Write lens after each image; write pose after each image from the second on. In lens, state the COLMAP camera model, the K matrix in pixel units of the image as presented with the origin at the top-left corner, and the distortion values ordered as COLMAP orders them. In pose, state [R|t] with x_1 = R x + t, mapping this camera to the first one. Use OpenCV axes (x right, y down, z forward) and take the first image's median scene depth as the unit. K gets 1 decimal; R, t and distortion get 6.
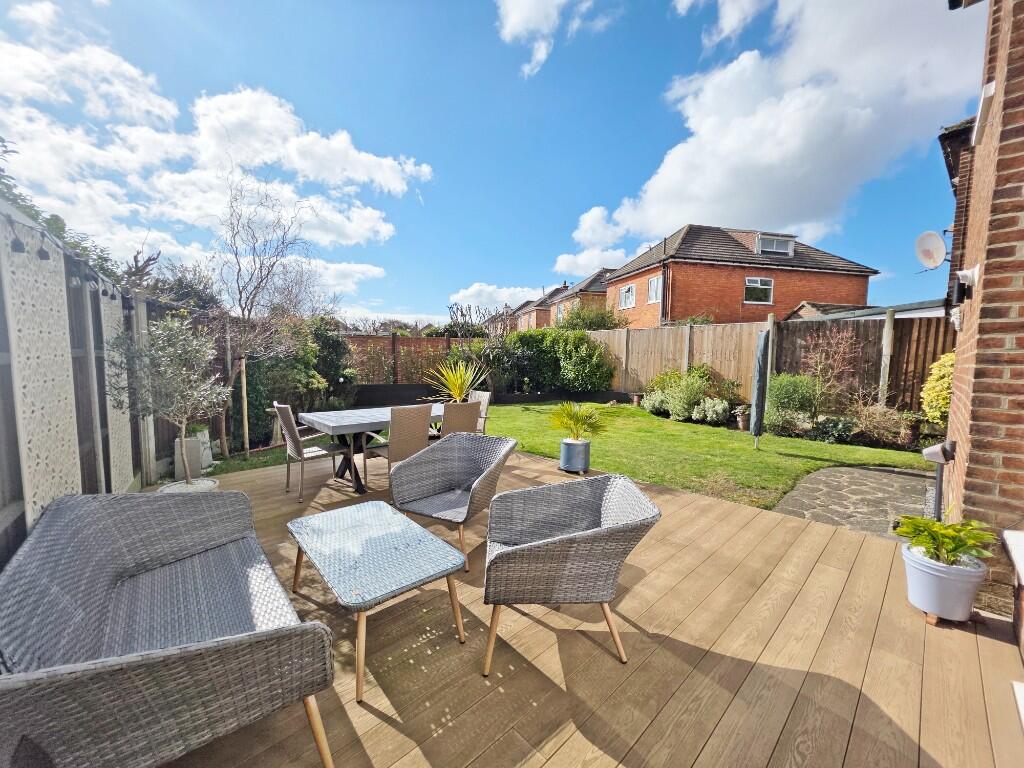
lens RADIAL K [[412.2, 0, 529.2], [0, 412.2, 390.4], [0, 0, 1]] dist [0.049446, -0.000008]
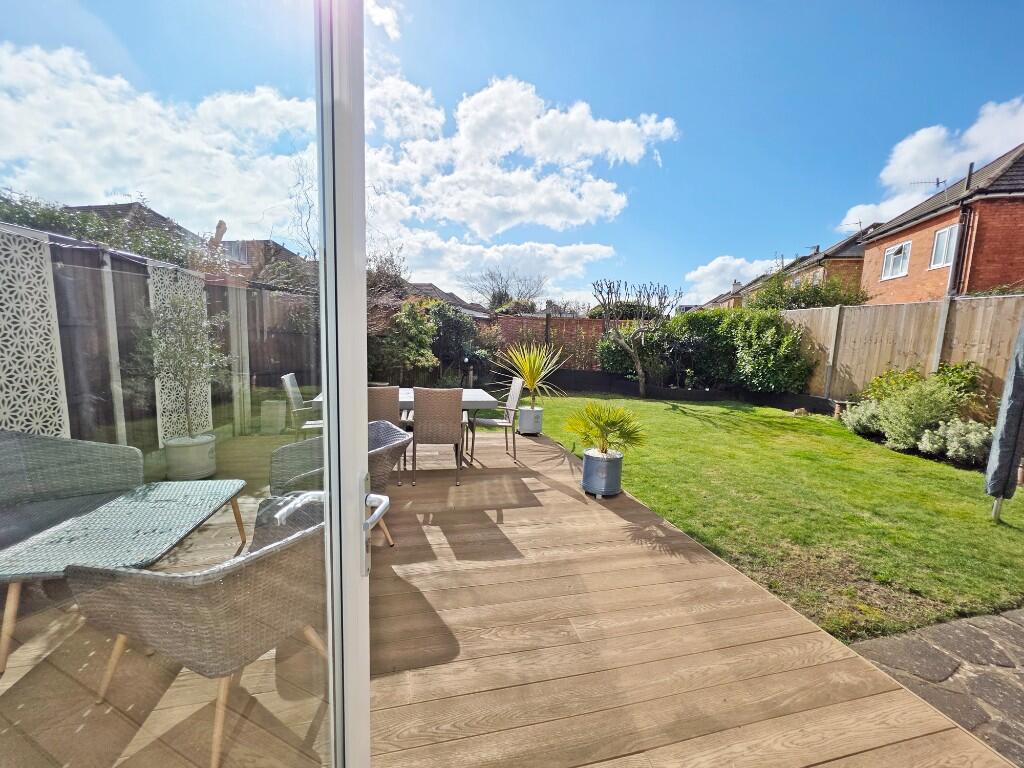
lens RADIAL K [[435.9, 0, 518.7], [0, 435.9, 391.6], [0, 0, 1]] dist [0.006035, 0.000171]
pose [[0.857059, 0.084363, -0.508265, 0.153404], [-0.068741, 0.996407, 0.049471, -0.007001], [0.510612, -0.007461, 0.859779, 0.101840]]
